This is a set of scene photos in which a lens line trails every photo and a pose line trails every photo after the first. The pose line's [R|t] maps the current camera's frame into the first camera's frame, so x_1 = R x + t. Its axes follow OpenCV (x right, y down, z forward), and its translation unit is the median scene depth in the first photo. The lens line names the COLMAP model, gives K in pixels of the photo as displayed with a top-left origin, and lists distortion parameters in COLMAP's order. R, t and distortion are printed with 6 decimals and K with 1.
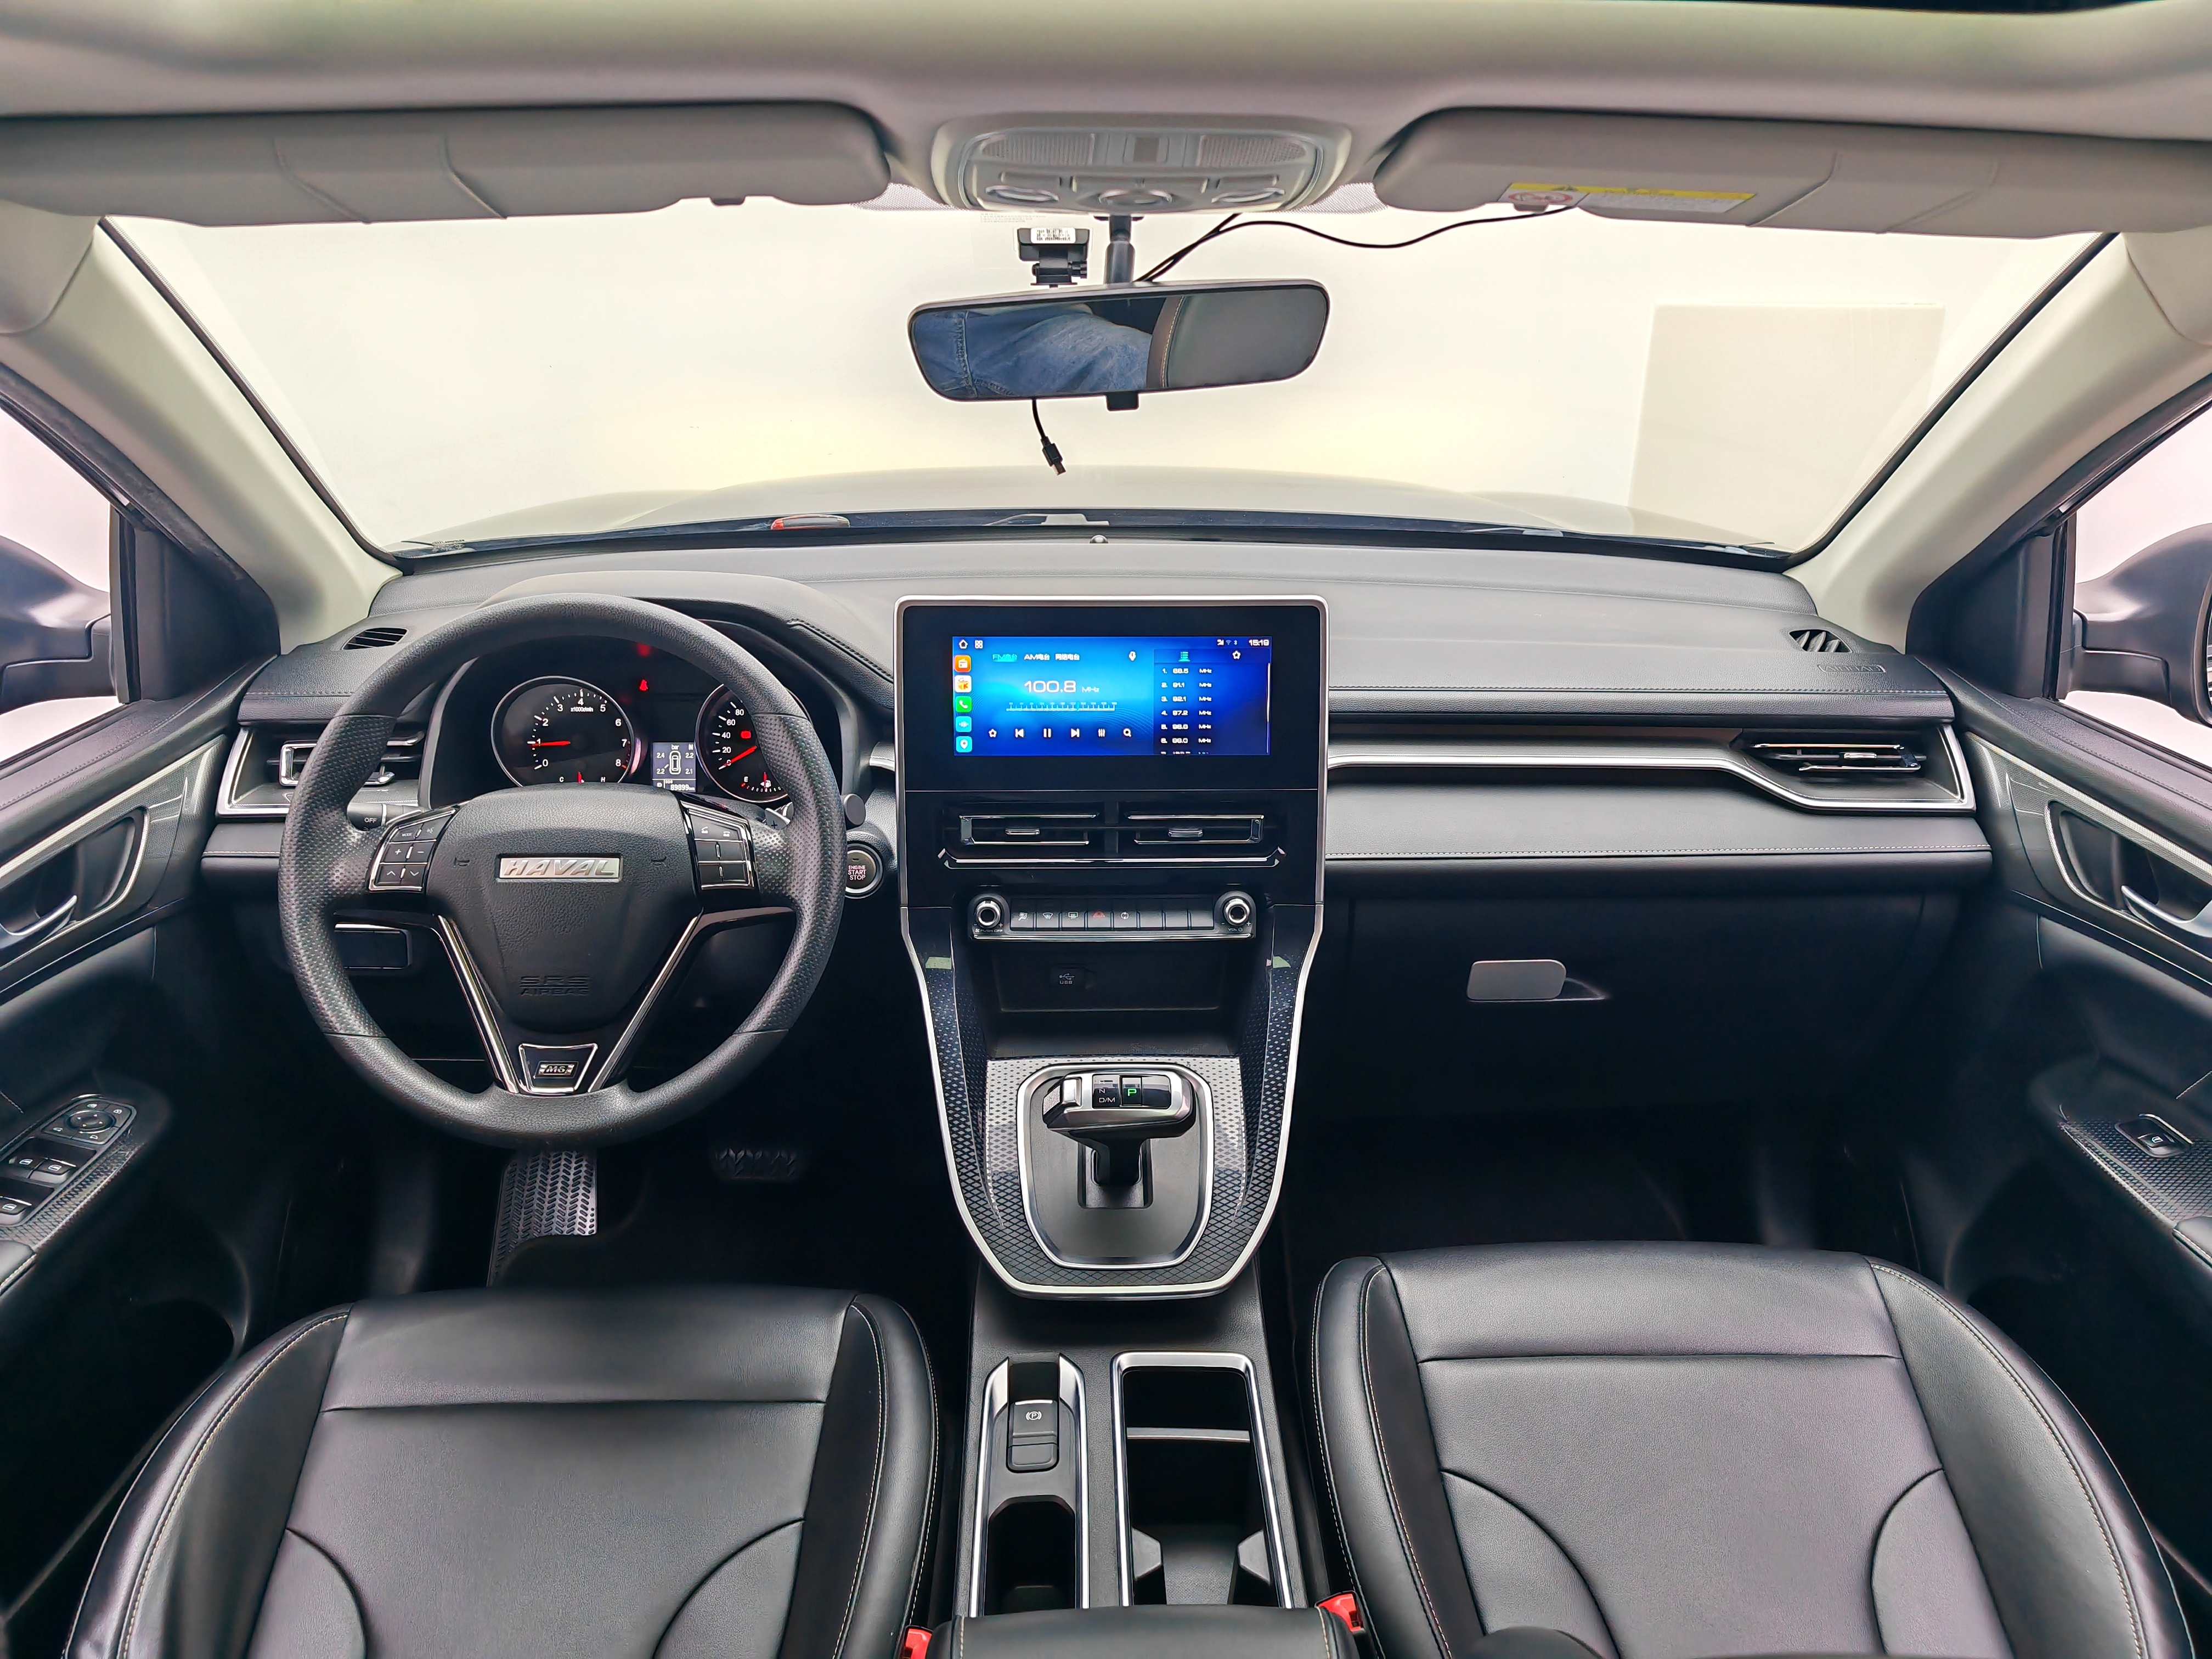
lens RADIAL K [[1717.0, 0, 1117.5], [0, 1717.0, 751.3], [0, 0, 1]] dist [0.083170, -0.092140]
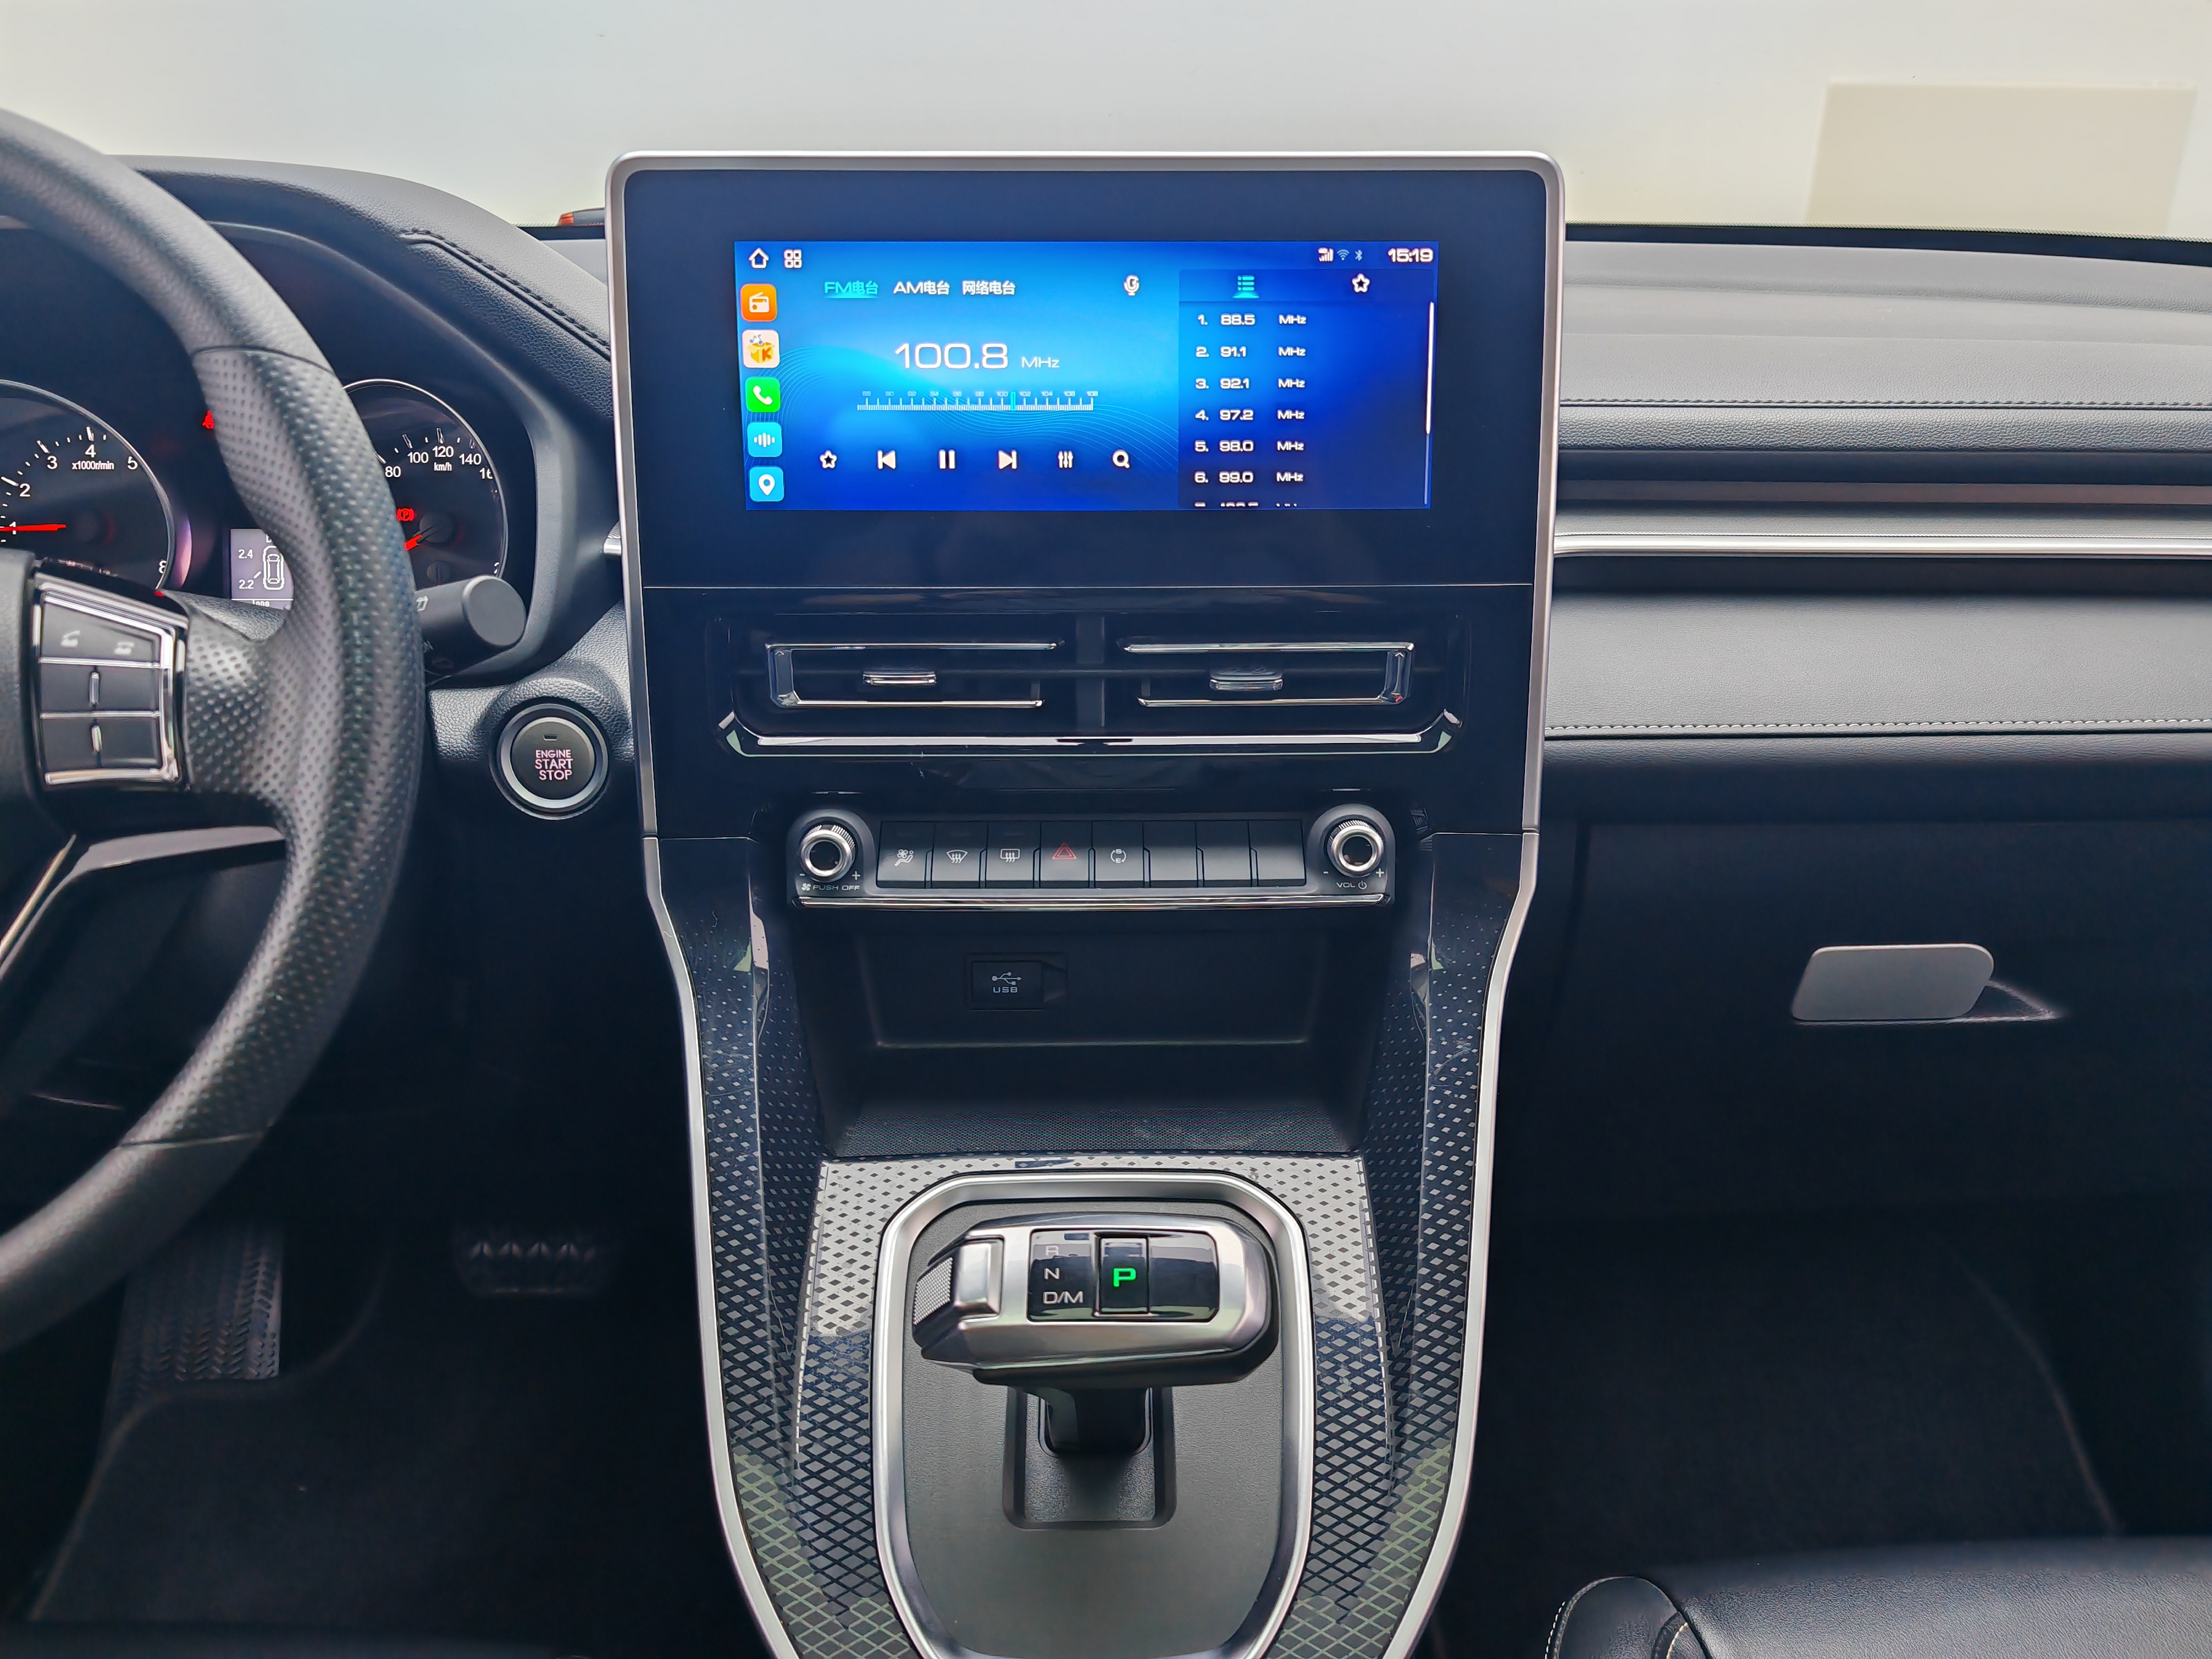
lens RADIAL K [[1739.9, 0, 1105.5], [0, 1739.9, 756.1], [0, 0, 1]] dist [0.022673, -0.006819]
pose [[0.999641, -0.001278, -0.026780, 0.013886], [0.002100, 0.999526, 0.030720, 0.054264], [0.026728, -0.030765, 0.999169, 0.530234]]
